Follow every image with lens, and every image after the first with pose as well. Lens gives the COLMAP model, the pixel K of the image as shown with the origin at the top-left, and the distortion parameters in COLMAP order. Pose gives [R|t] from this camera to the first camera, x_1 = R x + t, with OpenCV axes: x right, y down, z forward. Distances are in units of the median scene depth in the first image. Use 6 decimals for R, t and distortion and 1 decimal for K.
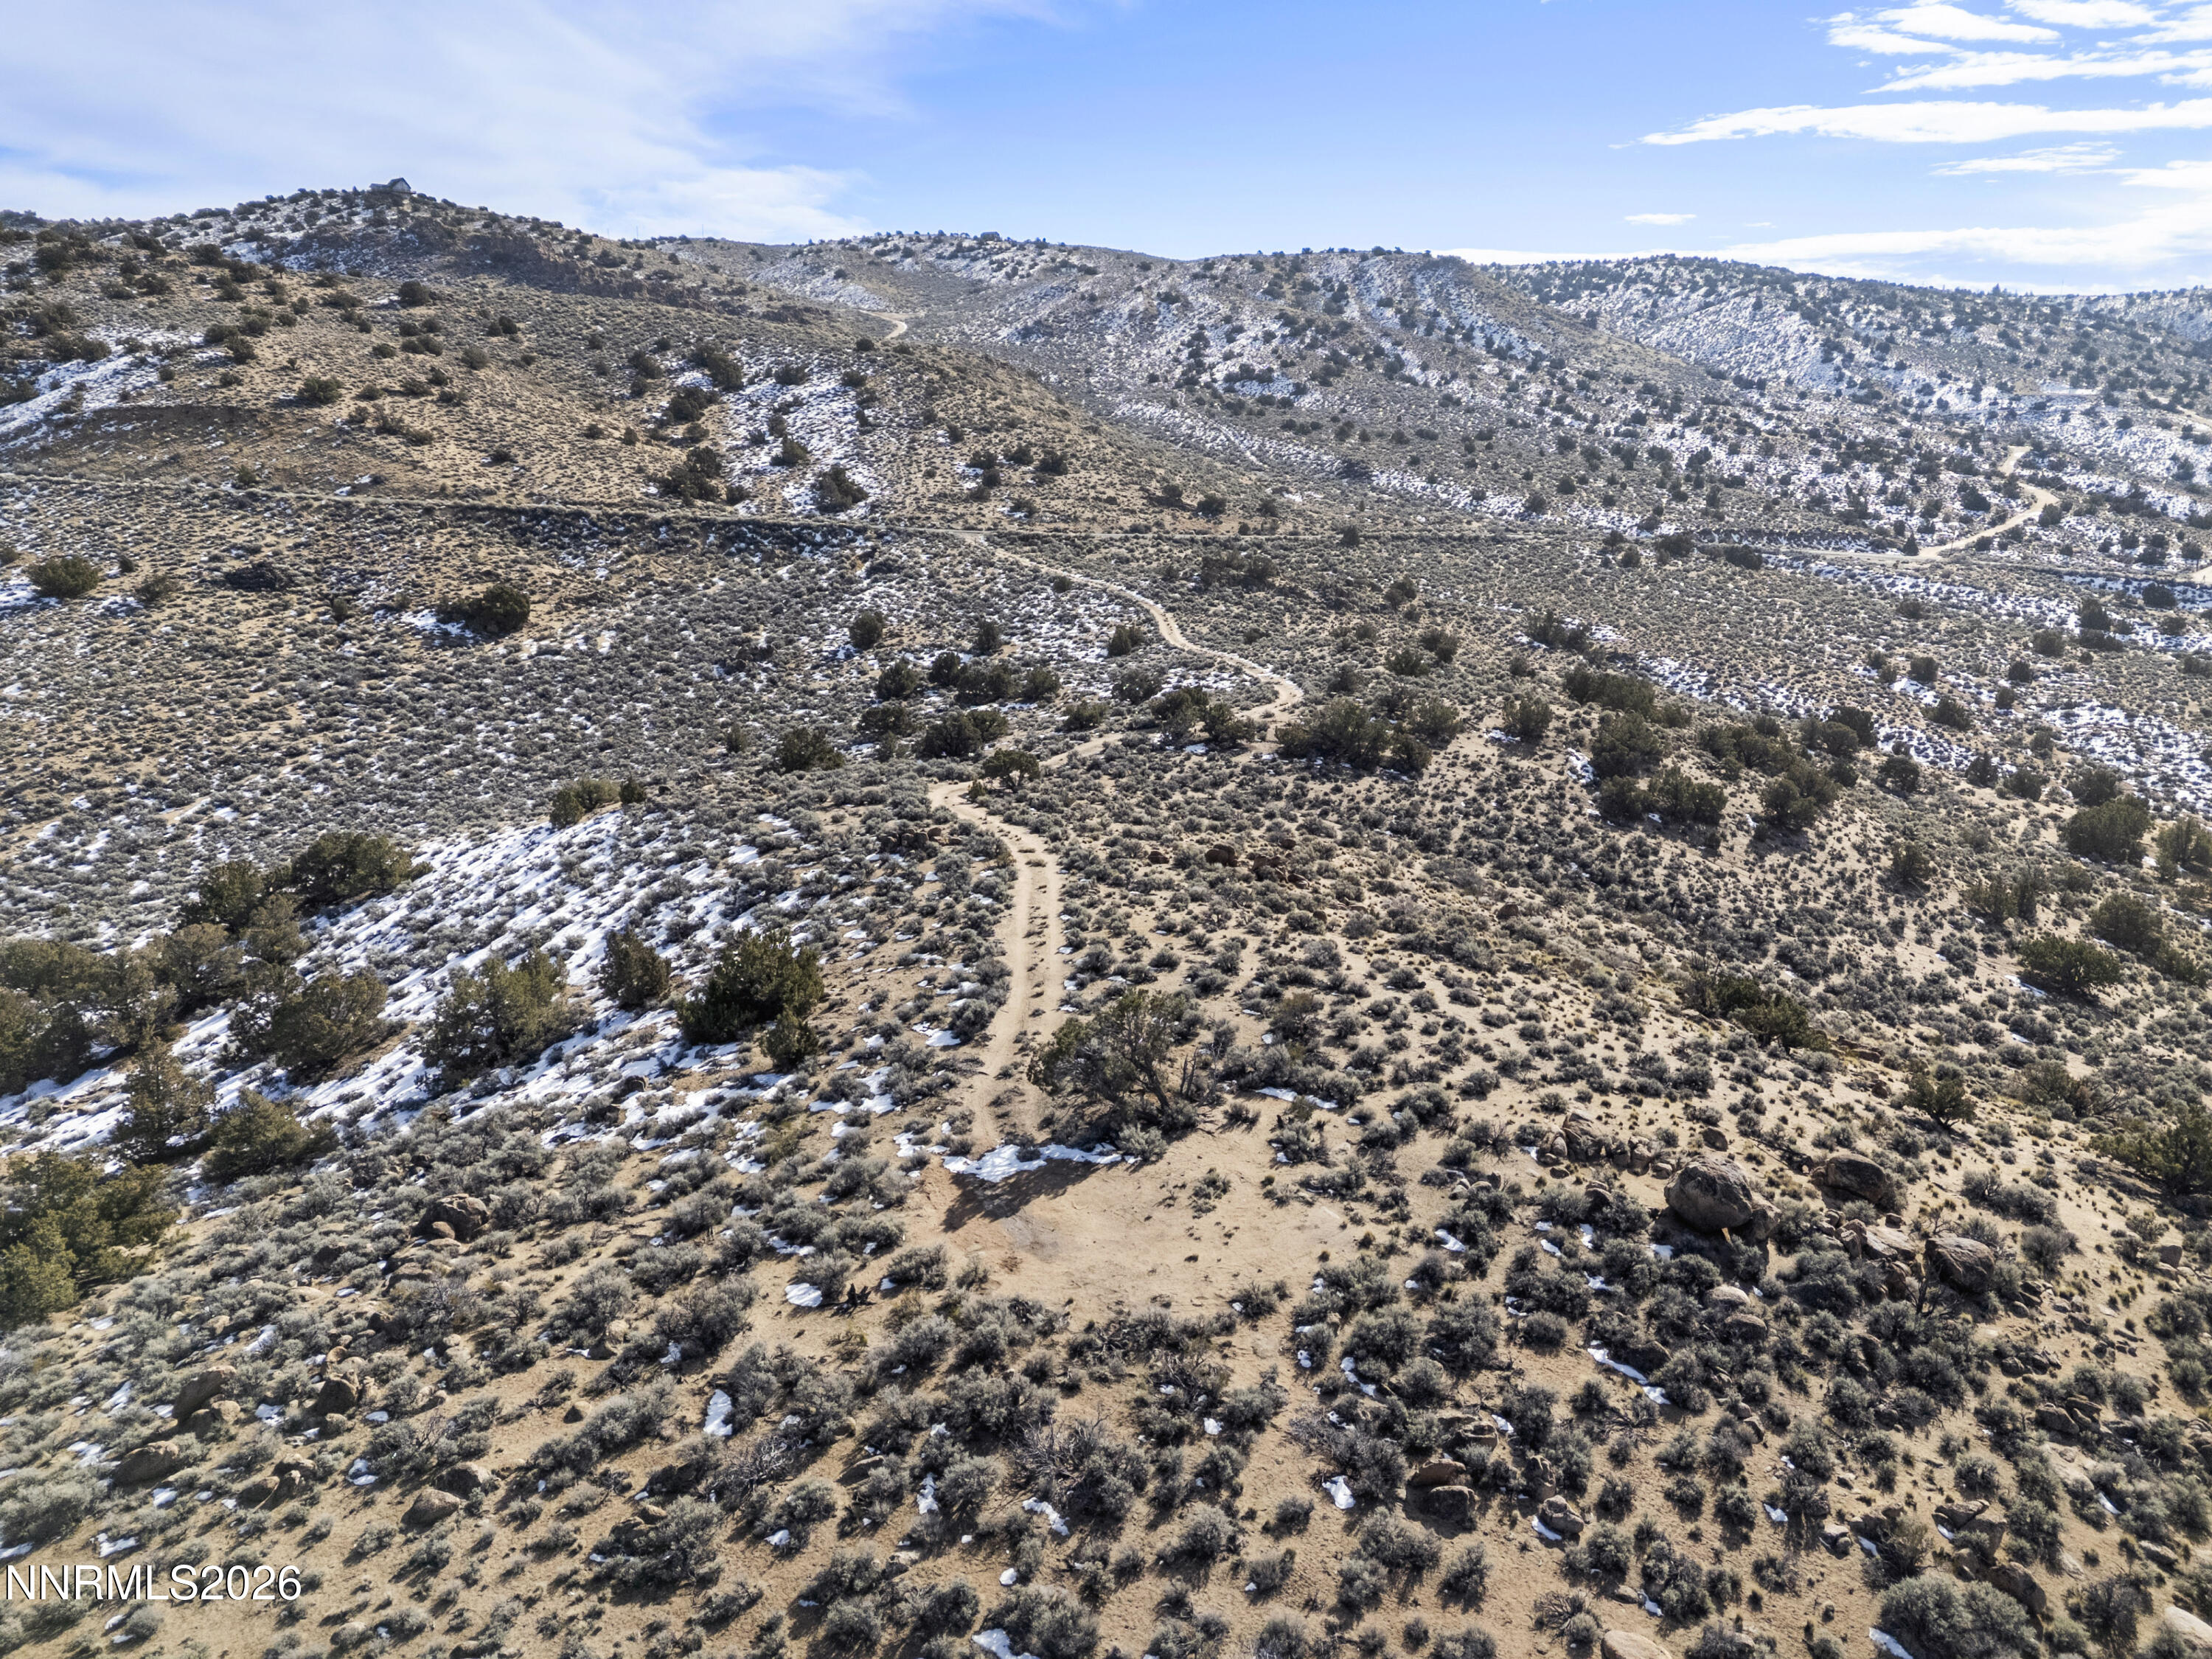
lens RADIAL K [[1592.7, 0, 1106.0], [0, 1592.7, 829.5], [0, 0, 1]] dist [0.045552, -0.039652]
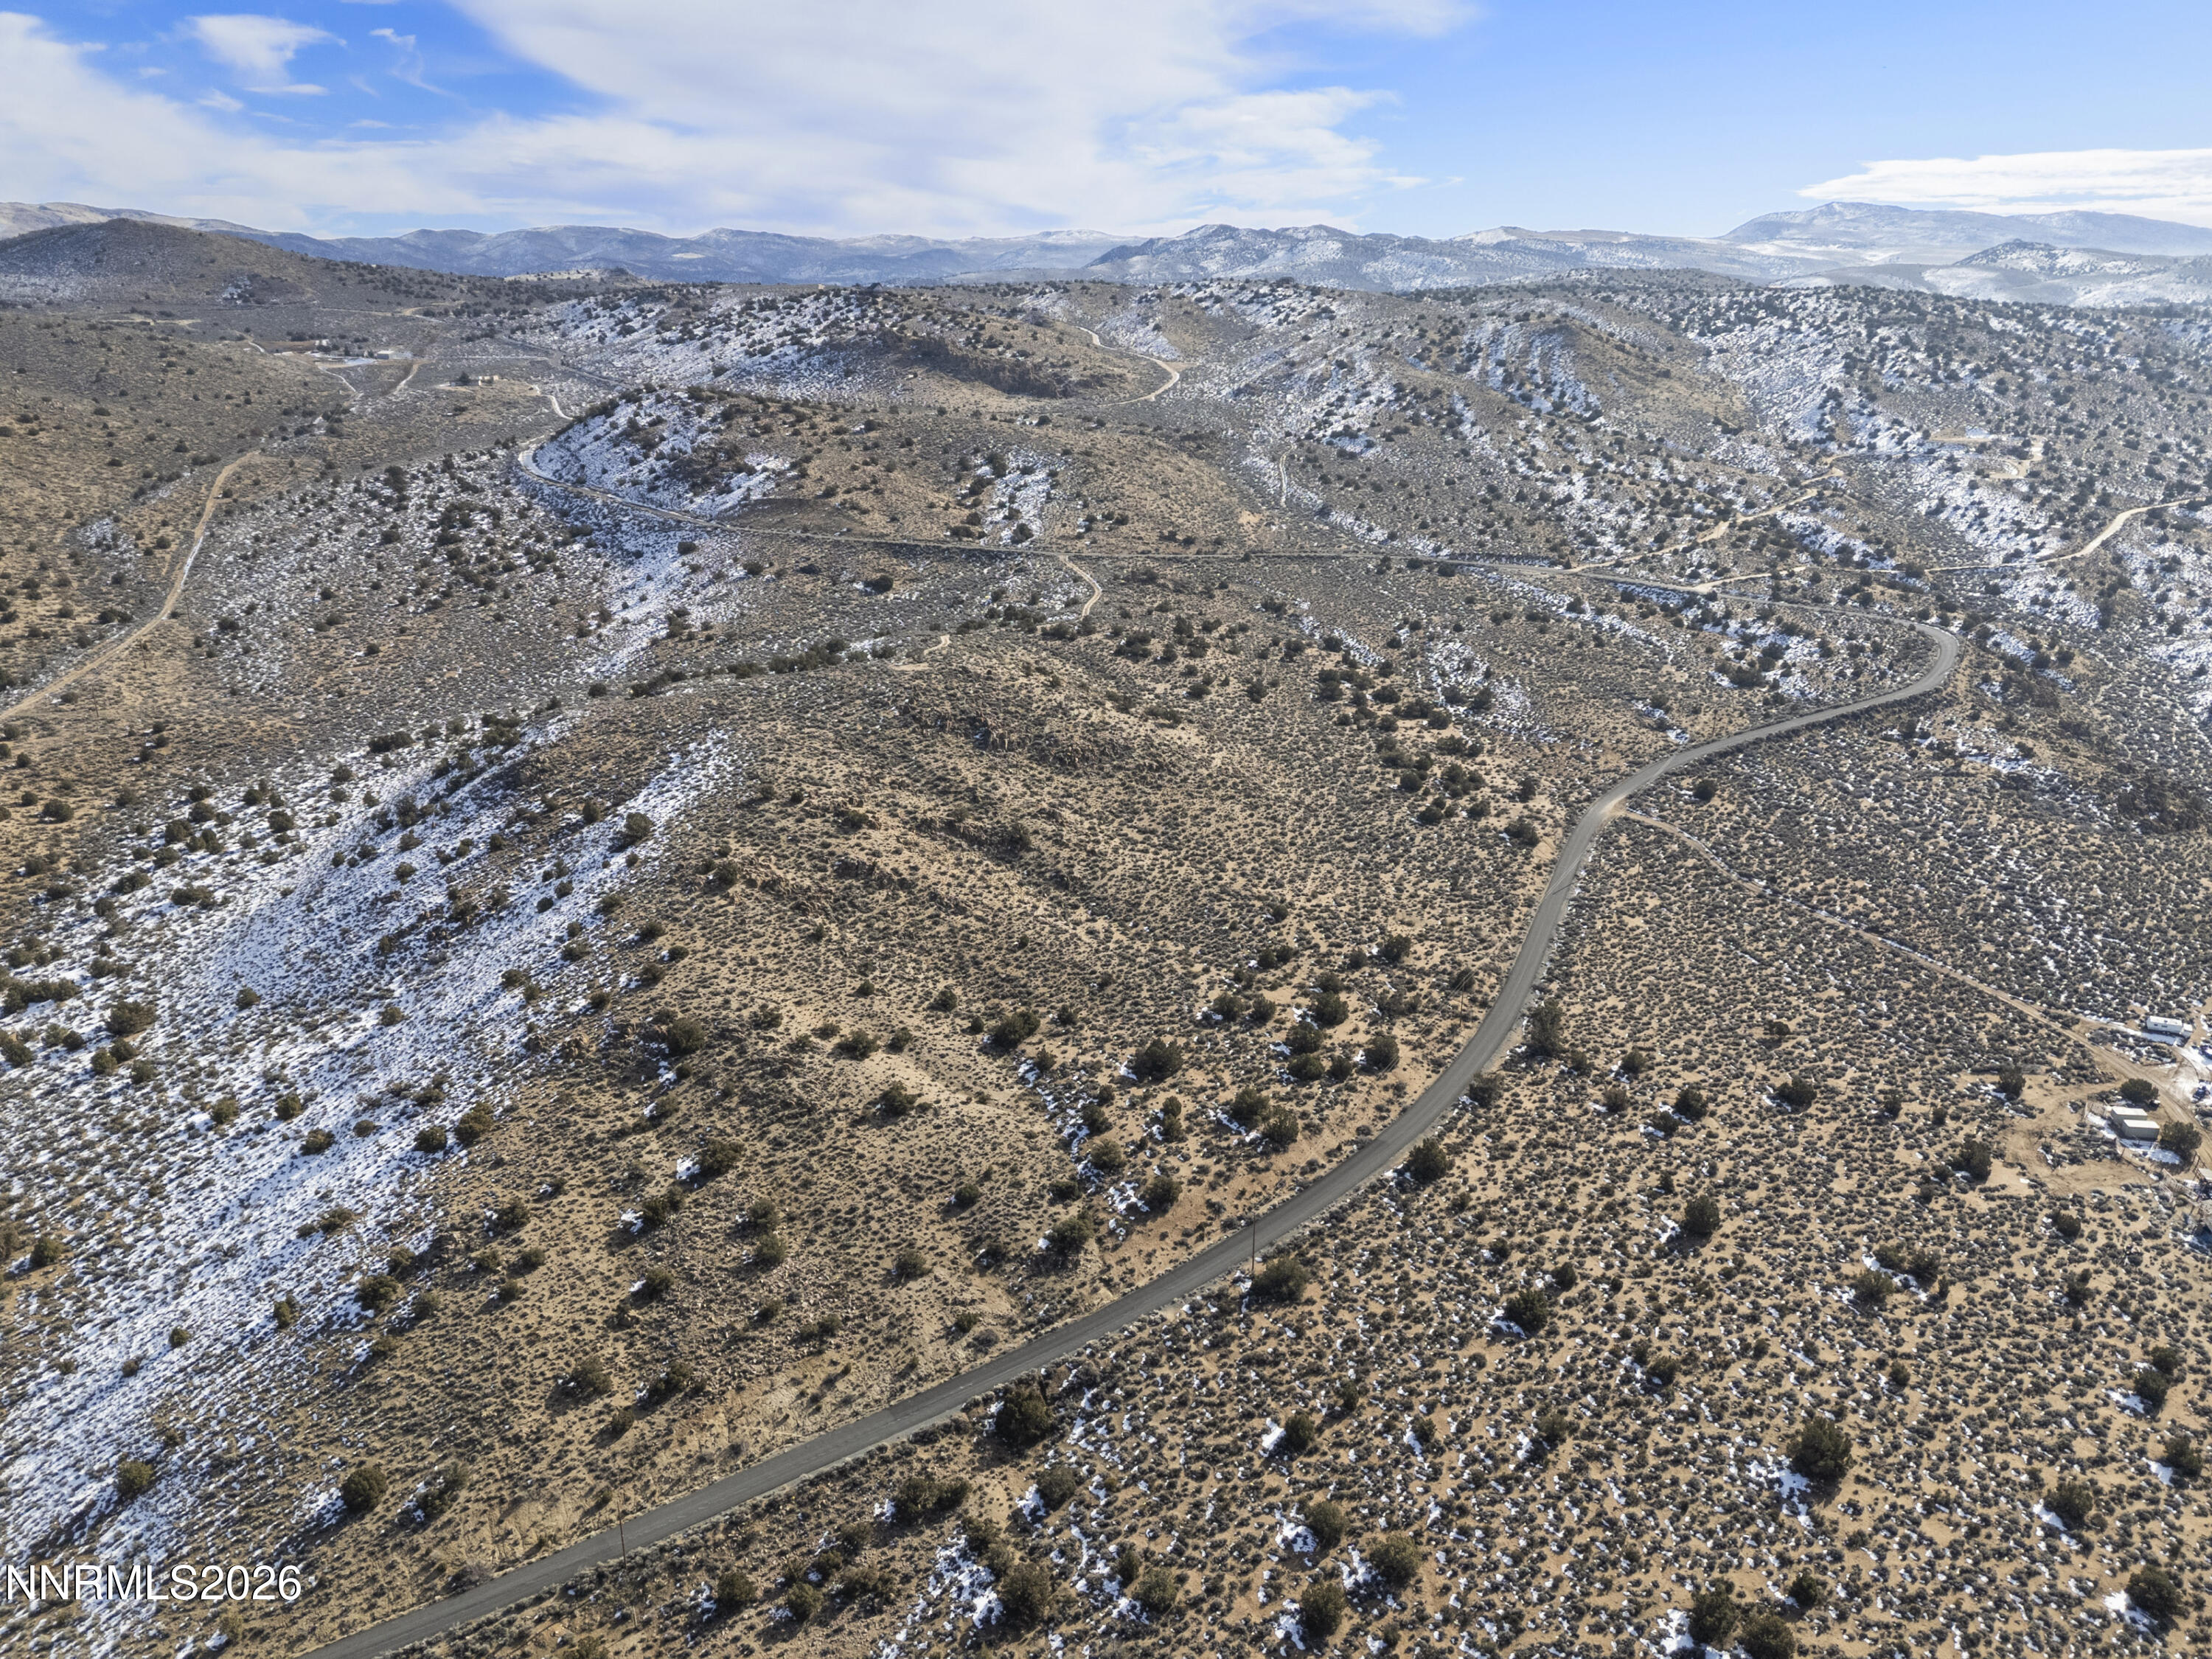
lens RADIAL K [[1592.7, 0, 1106.0], [0, 1592.7, 829.5], [0, 0, 1]] dist [0.045552, -0.039652]
pose [[0.964006, 0.076466, -0.254647, 0.561015], [-0.065213, 0.996497, 0.052356, 0.094191], [0.257758, -0.033865, 0.965616, -1.227016]]
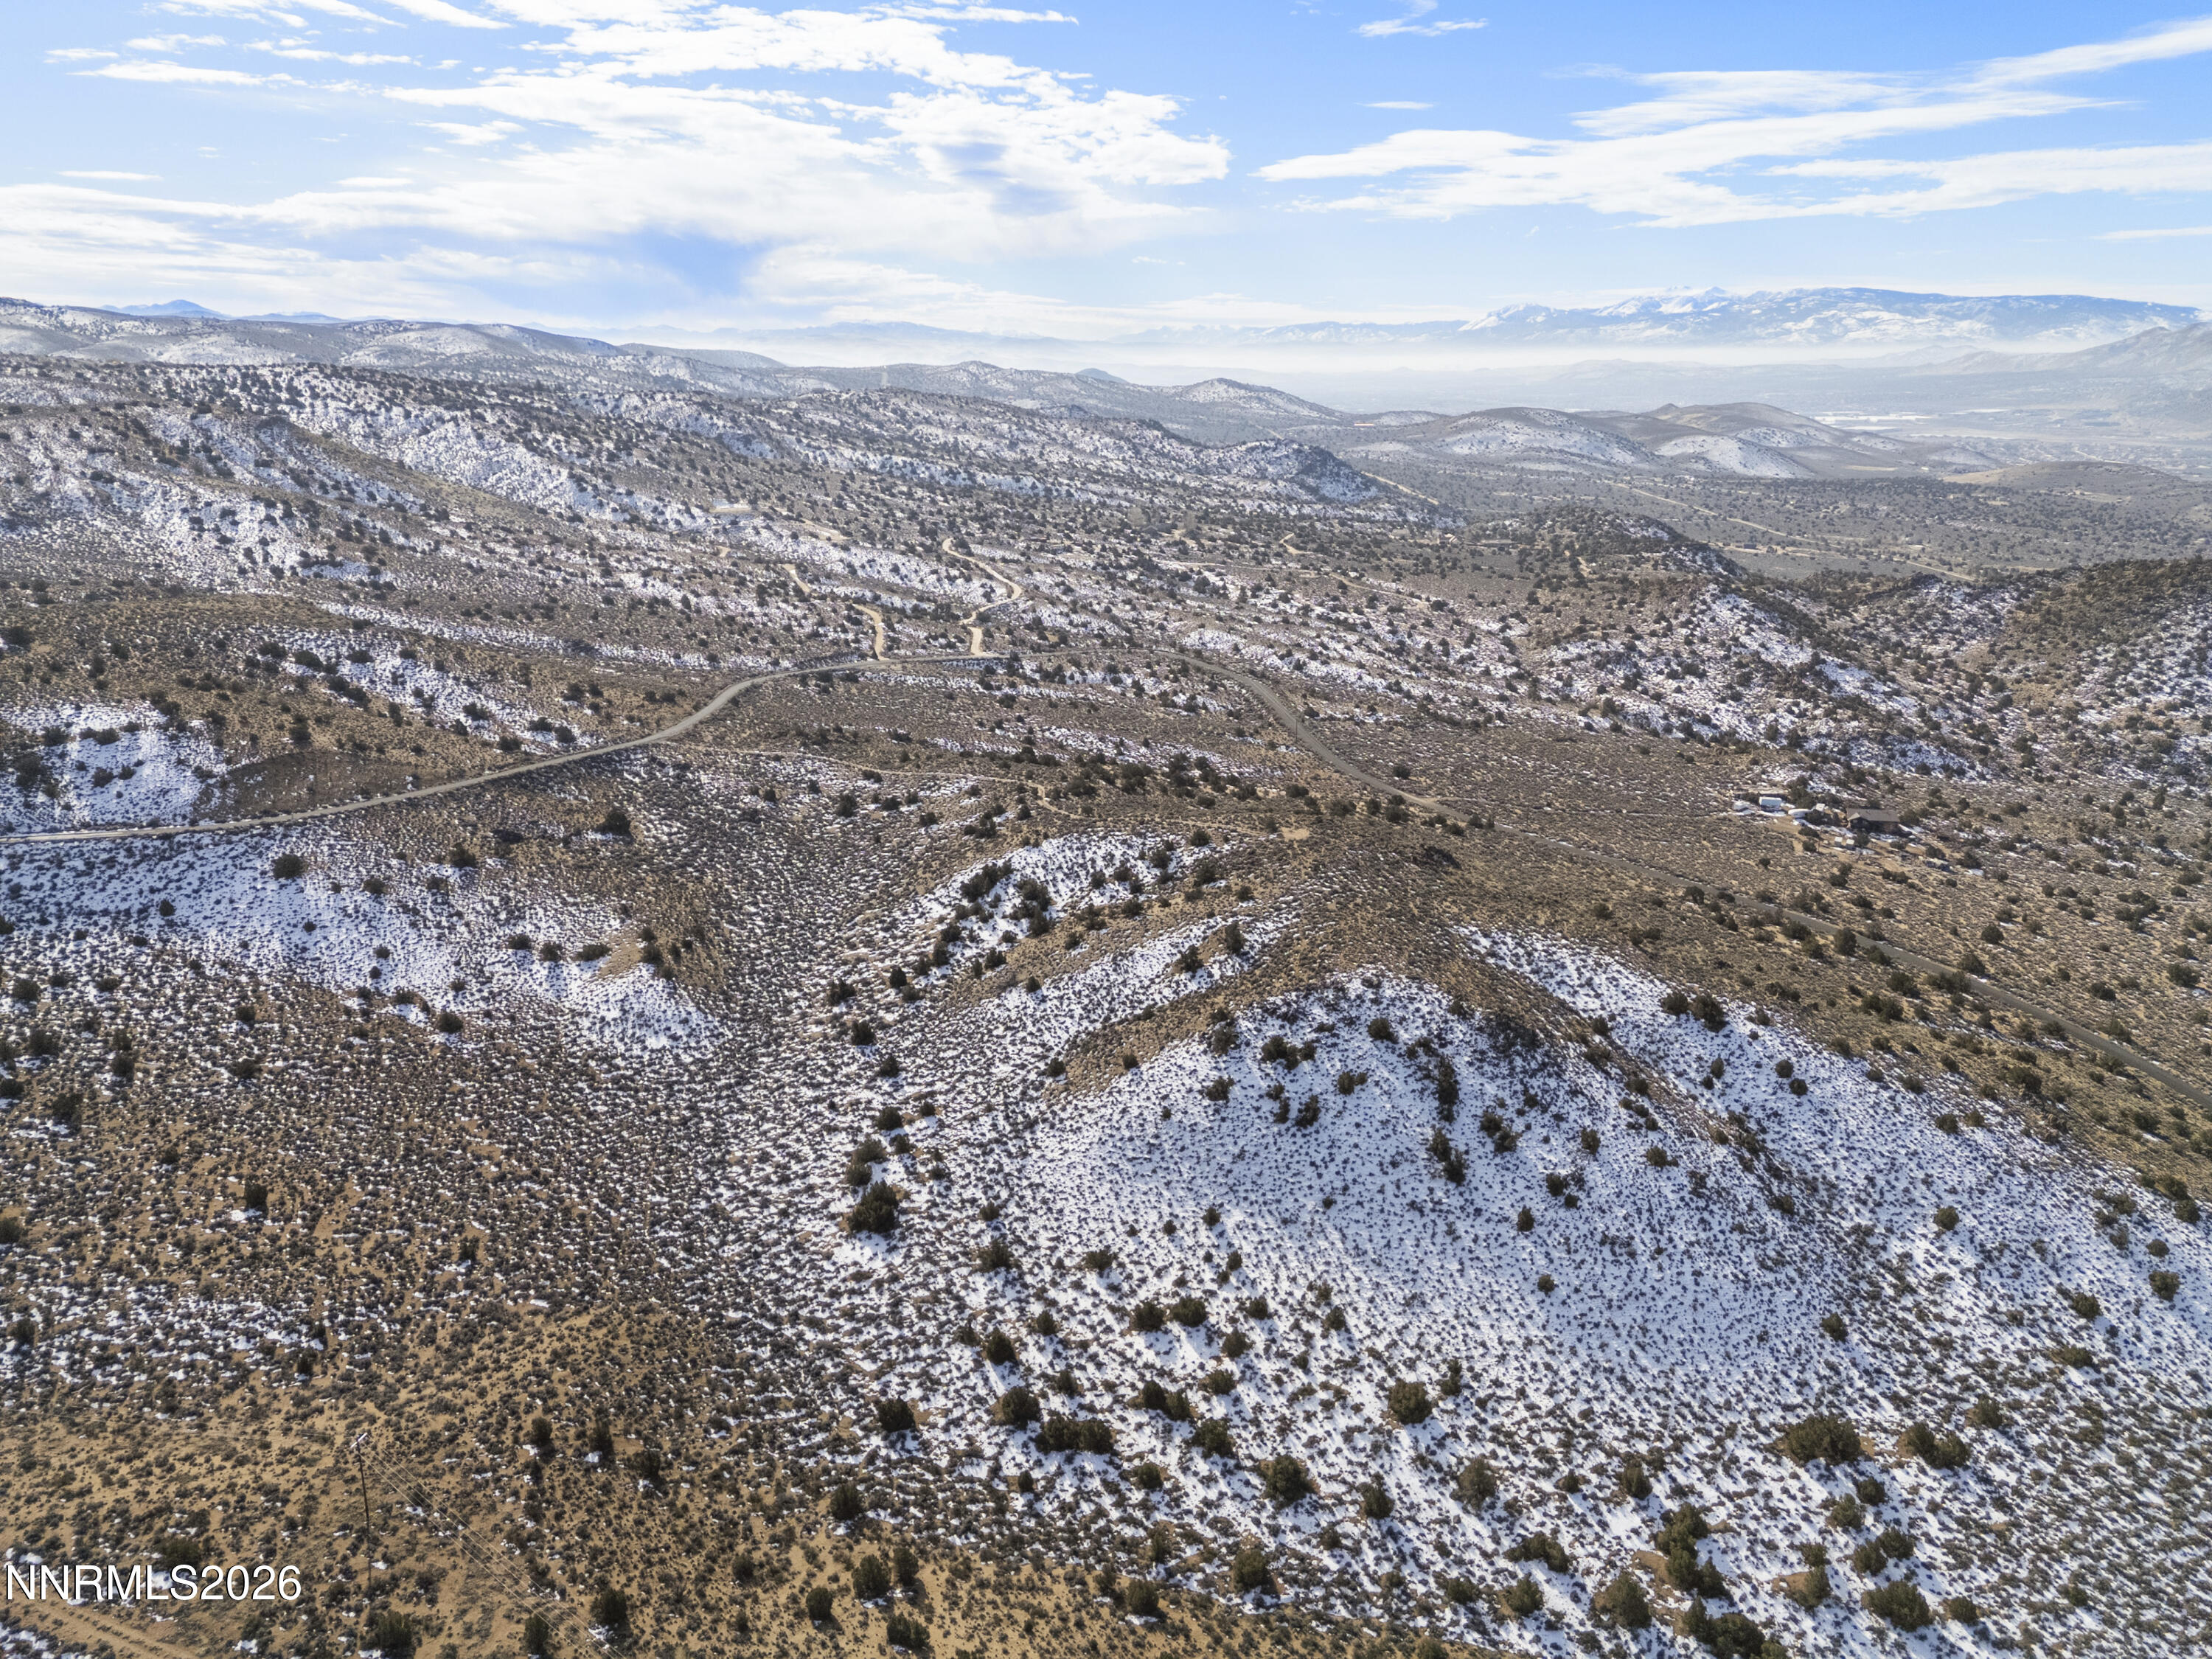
lens RADIAL K [[1592.7, 0, 1106.0], [0, 1592.7, 829.5], [0, 0, 1]] dist [0.045552, -0.039652]
pose [[0.614404, -0.241902, 0.750993, -1.134824], [0.222277, 0.966355, 0.129422, -0.185717], [-0.757034, 0.087411, 0.647502, -0.645696]]
